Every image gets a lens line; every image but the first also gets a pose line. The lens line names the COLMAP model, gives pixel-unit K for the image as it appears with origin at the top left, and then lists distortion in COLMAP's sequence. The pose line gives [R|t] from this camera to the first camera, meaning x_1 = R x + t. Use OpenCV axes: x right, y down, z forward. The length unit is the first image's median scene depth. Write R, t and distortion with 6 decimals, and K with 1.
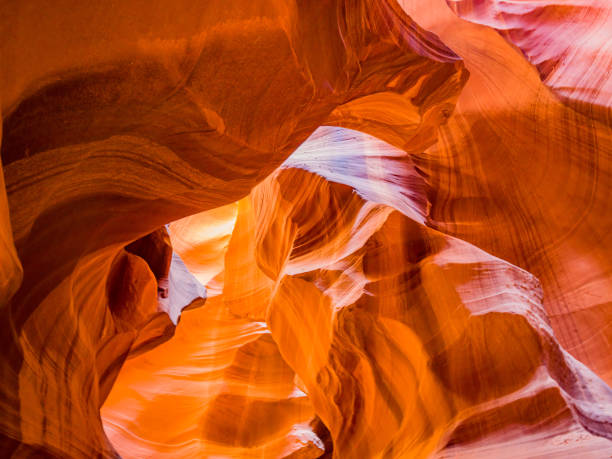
lens RADIAL K [[423.5, 0, 314.4], [0, 423.5, 227.8], [0, 0, 1]] dist [-0.001407, -0.000495]
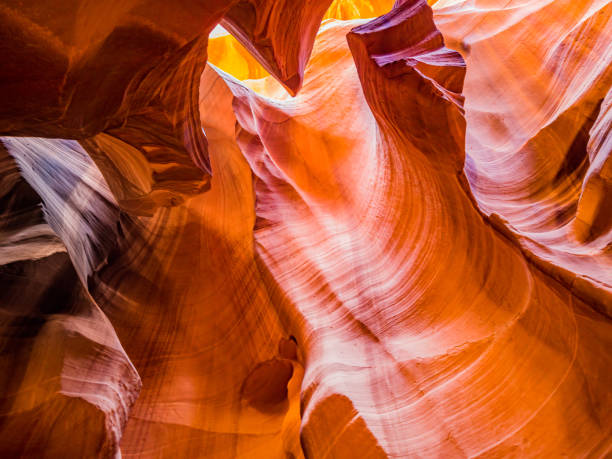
lens RADIAL K [[430.3, 0, 306.0], [0, 430.3, 229.5], [0, 0, 1]] dist [-0.000804, -0.002355]
pose [[0.610343, 0.589965, 0.528605, -0.013247], [-0.511280, 0.803099, -0.305983, -0.057796], [-0.605041, -0.083510, 0.791803, -0.052505]]
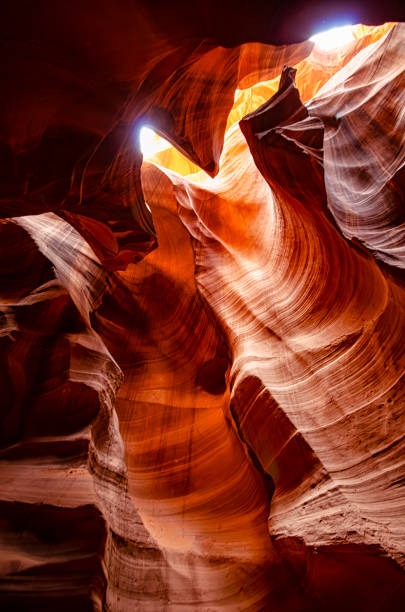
lens RADIAL K [[291.7, 0, 213.4], [0, 291.7, 303.0], [0, 0, 1]] dist [0.003270, 0.000477]
pose [[0.733306, 0.497130, 0.463815, 0.101162], [-0.470113, 0.863567, -0.182332, -0.064989], [-0.491178, -0.084340, 0.866966, -0.106040]]
